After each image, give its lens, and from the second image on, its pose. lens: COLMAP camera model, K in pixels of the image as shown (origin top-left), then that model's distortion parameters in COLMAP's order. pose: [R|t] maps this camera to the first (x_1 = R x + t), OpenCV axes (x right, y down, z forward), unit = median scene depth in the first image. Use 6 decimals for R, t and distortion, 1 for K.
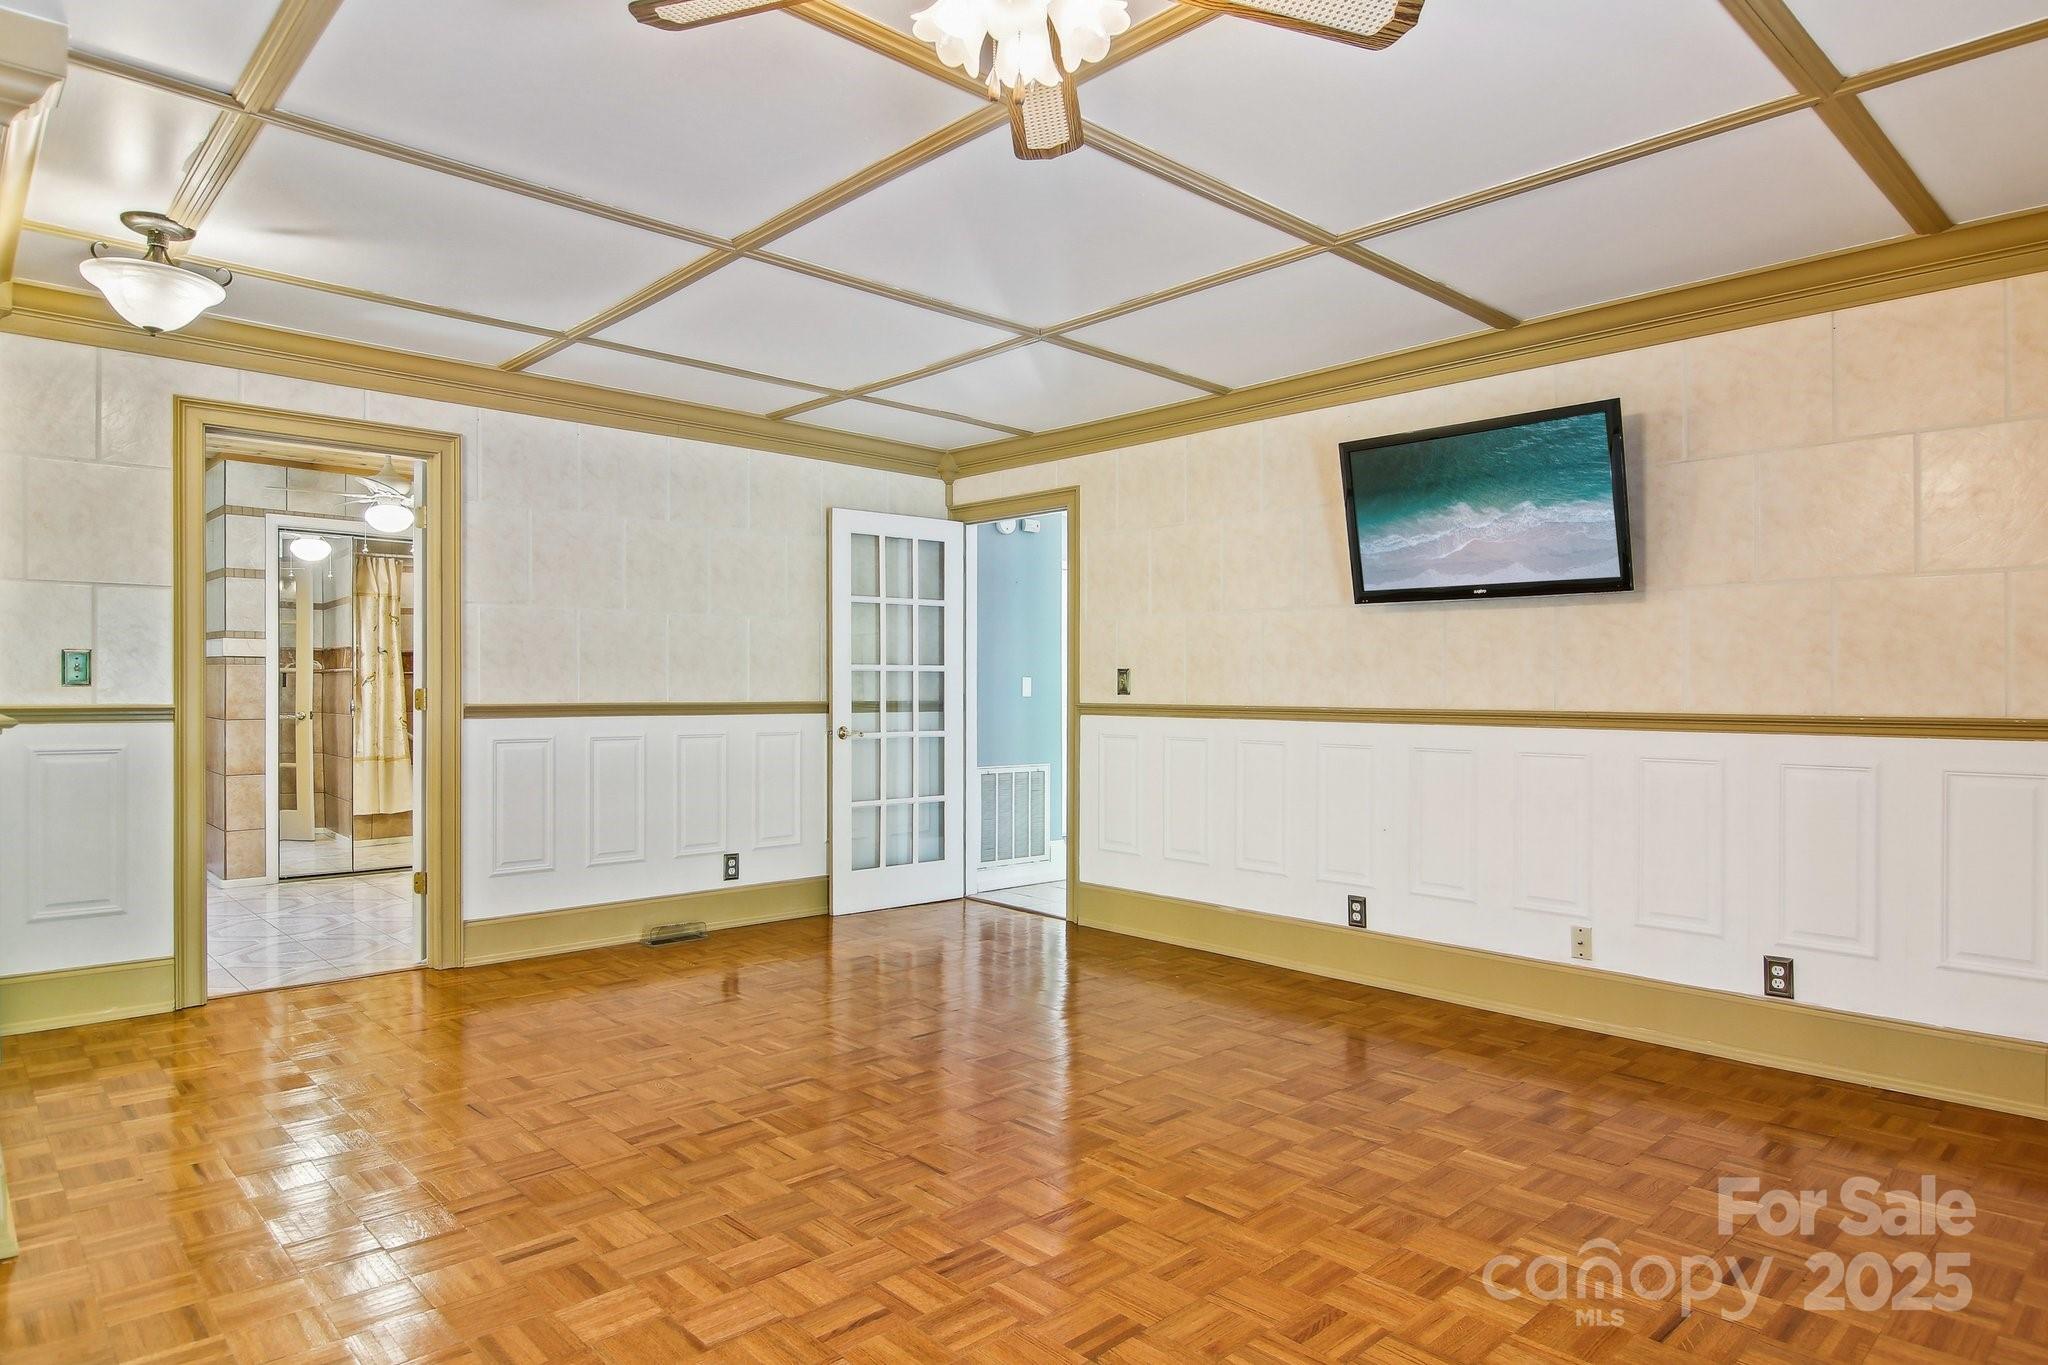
lens RADIAL K [[1213.1, 0, 1018.4], [0, 1213.1, 658.3], [0, 0, 1]] dist [0.005262, -0.020332]
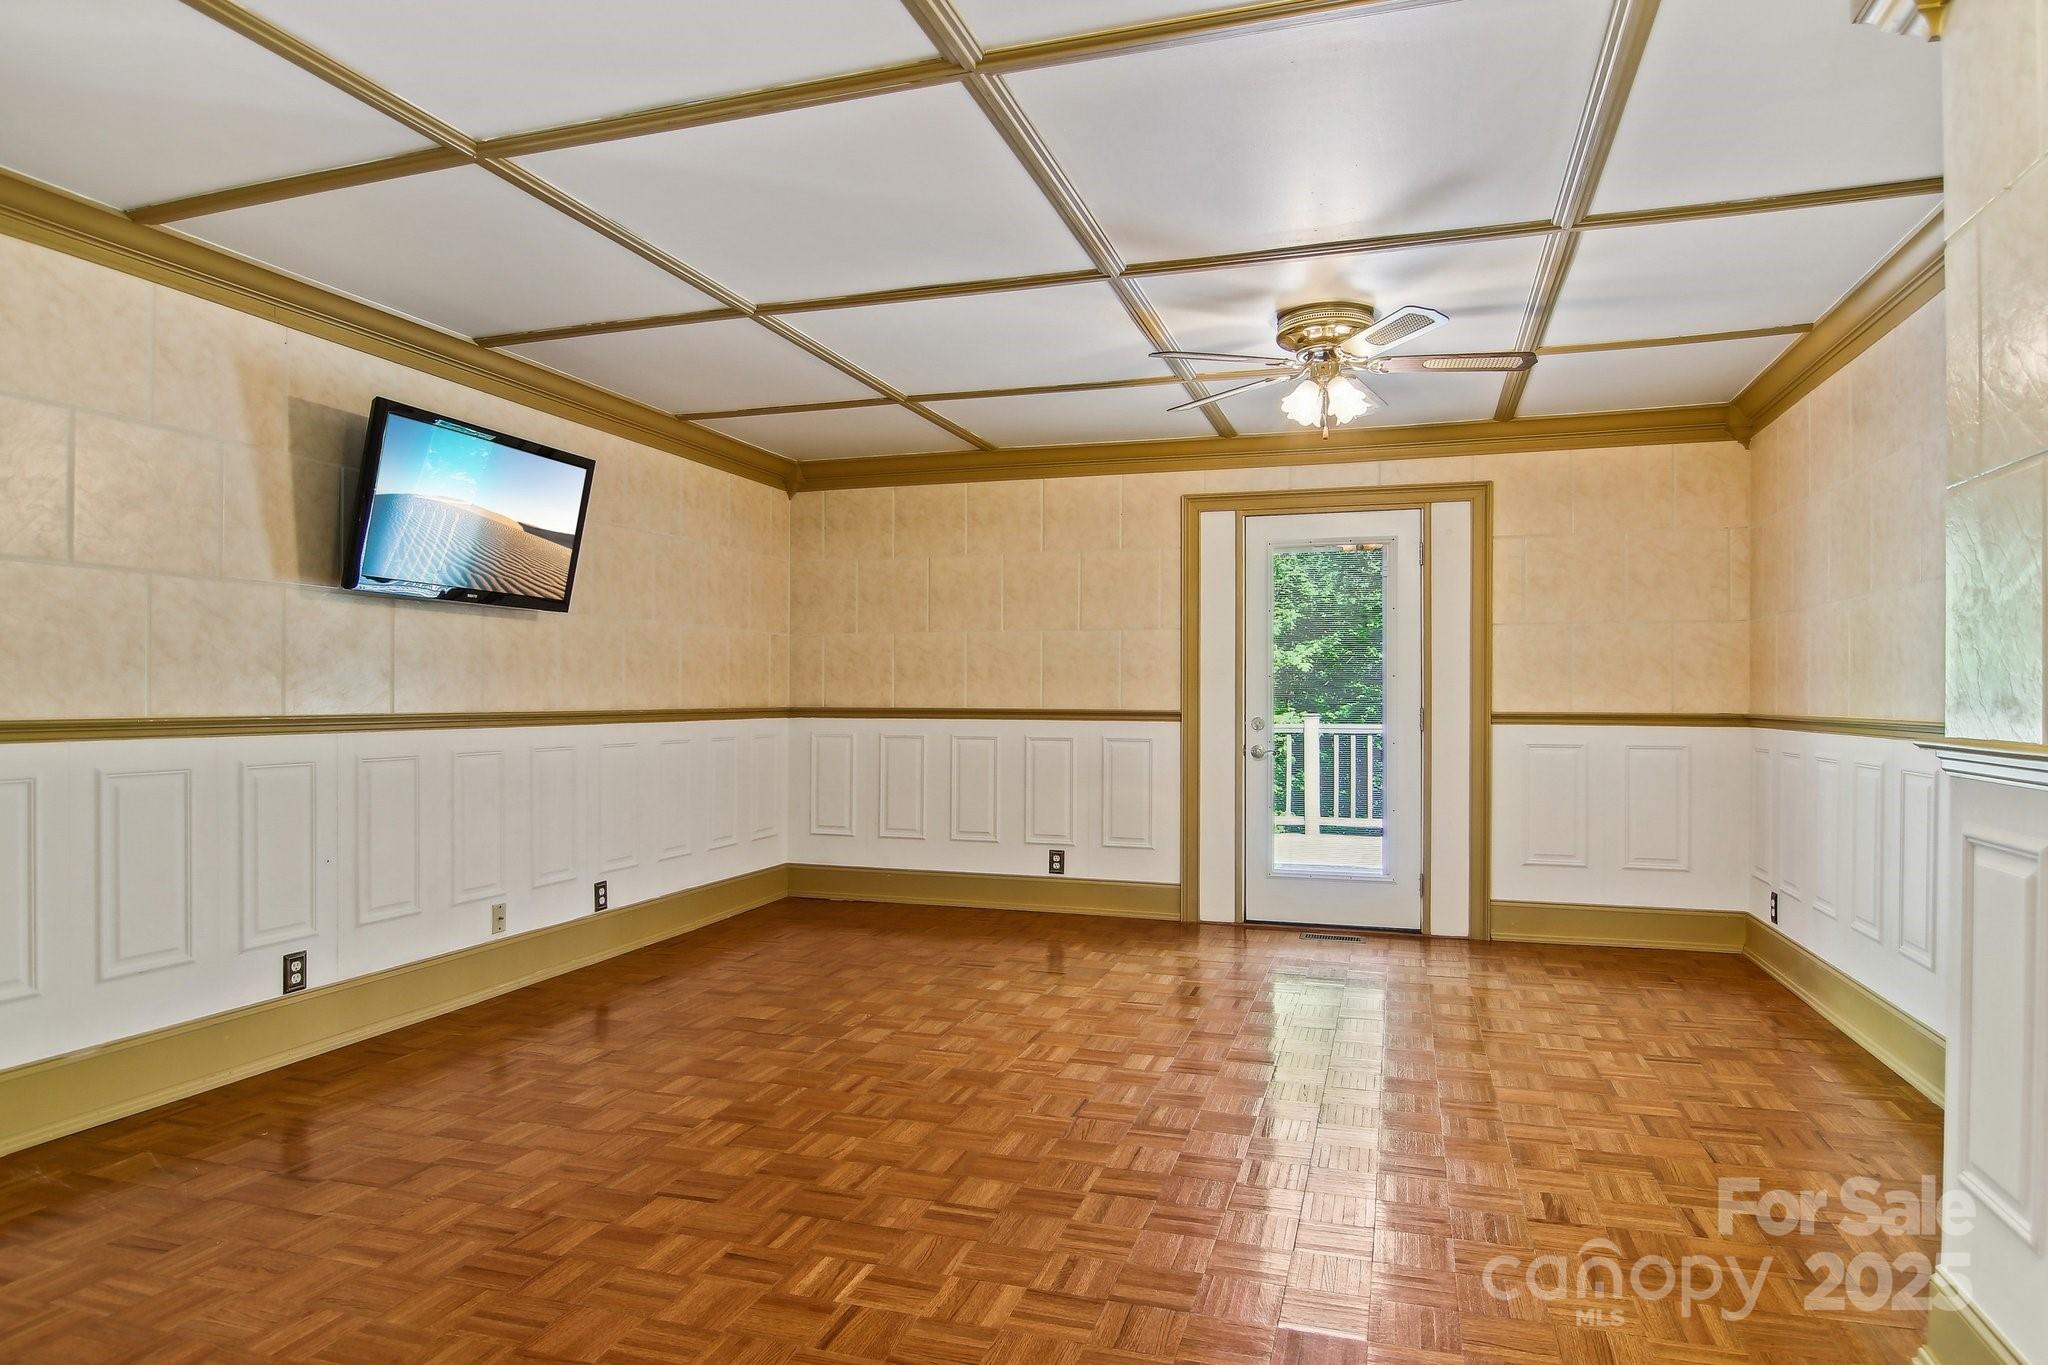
lens RADIAL K [[1168.6, 0, 1011.1], [0, 1168.6, 703.7], [0, 0, 1]] dist [0.005992, -0.019125]
pose [[-0.489828, -0.009451, 0.871768, -0.786801], [-0.028838, 0.999570, -0.005367, 0.032540], [-0.871342, -0.027769, -0.489890, 1.255985]]
